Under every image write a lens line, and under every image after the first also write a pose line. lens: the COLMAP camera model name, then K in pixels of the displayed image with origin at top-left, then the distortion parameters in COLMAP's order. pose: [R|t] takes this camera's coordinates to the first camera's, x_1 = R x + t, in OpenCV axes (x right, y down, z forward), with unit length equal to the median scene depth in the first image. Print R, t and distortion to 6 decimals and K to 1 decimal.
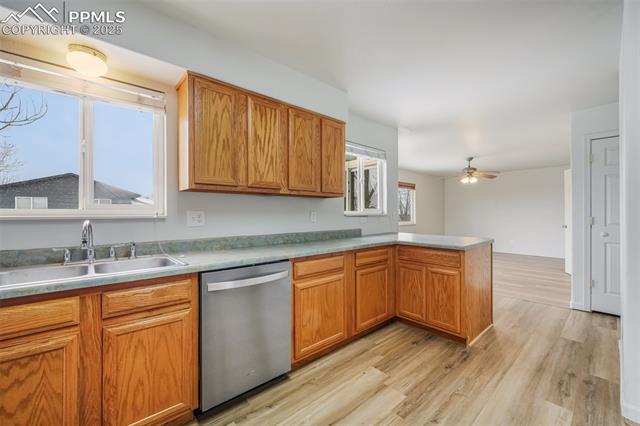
lens RADIAL K [[258.1, 0, 320.2], [0, 258.1, 213.4], [0, 0, 1]] dist [-0.008655, 0.000267]
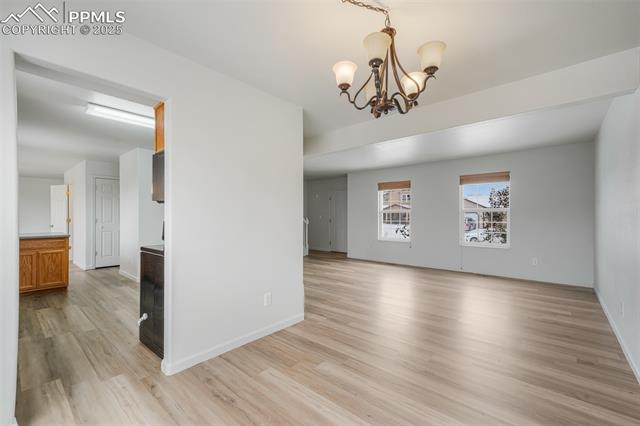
lens RADIAL K [[276.5, 0, 320.5], [0, 276.5, 215.9], [0, 0, 1]] dist [0.003442, -0.000013]
pose [[-0.146177, 0.007277, 0.989232, -1.581193], [-0.002922, 0.999965, -0.007787, 0.005986], [-0.989254, -0.004028, -0.146151, -0.451784]]
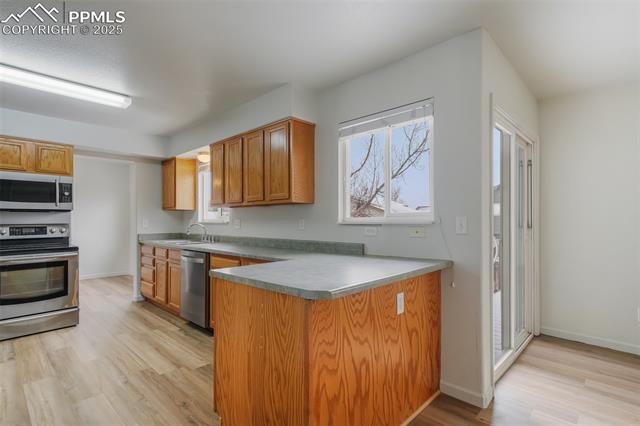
lens RADIAL K [[312.9, 0, 321.2], [0, 312.9, 217.3], [0, 0, 1]] dist [0.001847, -0.000237]
pose [[0.101353, -0.002686, -0.994847, 1.367084], [0.006952, 0.999974, -0.001992, -0.011646], [0.994826, -0.006714, 0.101369, 1.172013]]
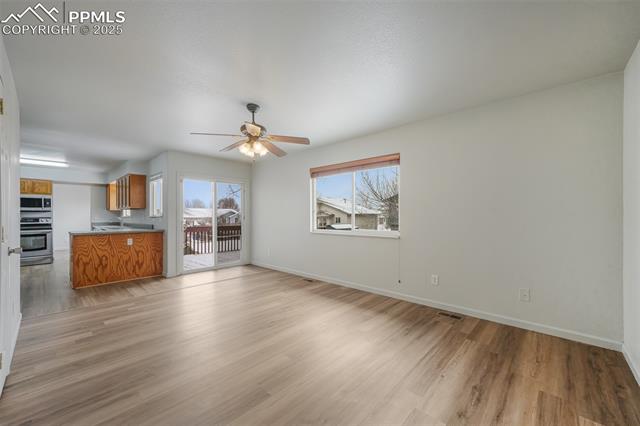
lens RADIAL K [[258.1, 0, 321.3], [0, 258.1, 218.3], [0, 0, 1]] dist [-0.008655, 0.000267]
pose [[0.114062, 0.012515, -0.993395, 2.740578], [0.004428, 0.999904, 0.013106, -0.002360], [0.993464, -0.005894, 0.113996, 2.662637]]
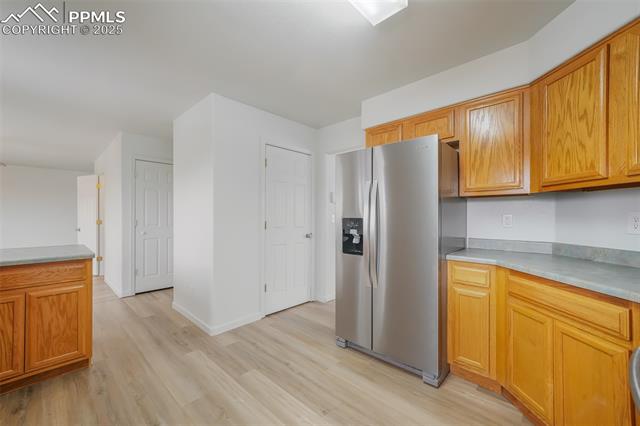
lens RADIAL K [[258.1, 0, 314.7], [0, 258.1, 214.0], [0, 0, 1]] dist [-0.008655, 0.000267]
pose [[-0.096882, 0.014122, 0.995196, -0.391636], [-0.001014, 0.999897, -0.014287, 0.001230], [-0.995295, -0.002393, -0.096858, 0.308479]]
